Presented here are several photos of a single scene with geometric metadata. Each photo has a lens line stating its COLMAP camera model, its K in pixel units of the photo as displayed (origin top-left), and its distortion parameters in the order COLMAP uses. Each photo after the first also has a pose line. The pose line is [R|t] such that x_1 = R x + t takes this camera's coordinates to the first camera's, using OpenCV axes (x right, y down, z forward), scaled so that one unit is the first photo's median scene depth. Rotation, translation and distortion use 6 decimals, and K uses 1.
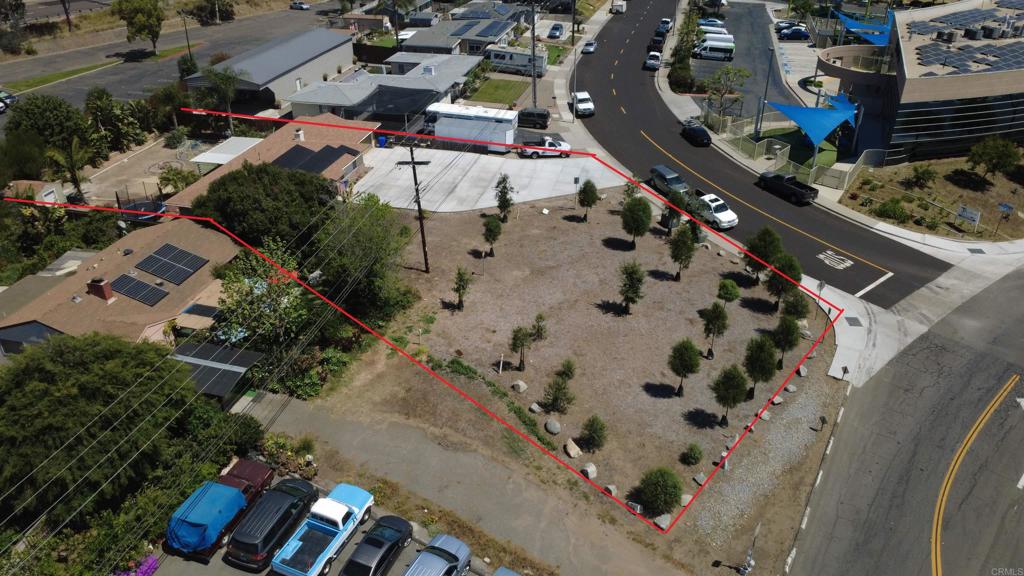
lens RADIAL K [[750.0, 0, 512.0], [0, 750.0, 288.0], [0, 0, 1]] dist [-0.000812, -0.004884]
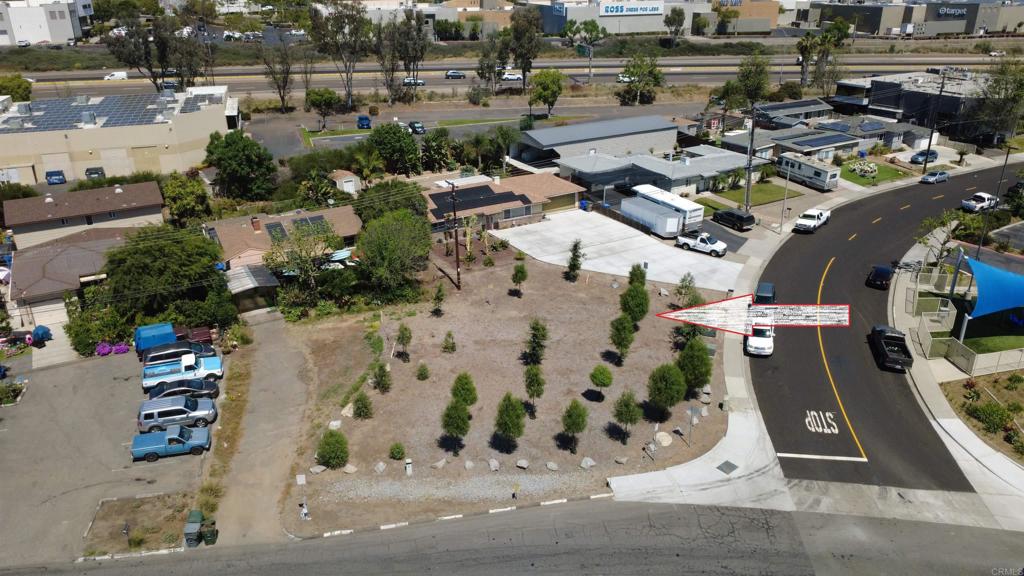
lens RADIAL K [[750.0, 0, 512.0], [0, 750.0, 288.0], [0, 0, 1]] dist [-0.000812, -0.004884]
pose [[0.700381, 0.278892, -0.657028, 0.666360], [-0.356349, 0.934204, 0.016684, -0.065233], [0.618451, 0.222446, 0.753682, 0.097337]]
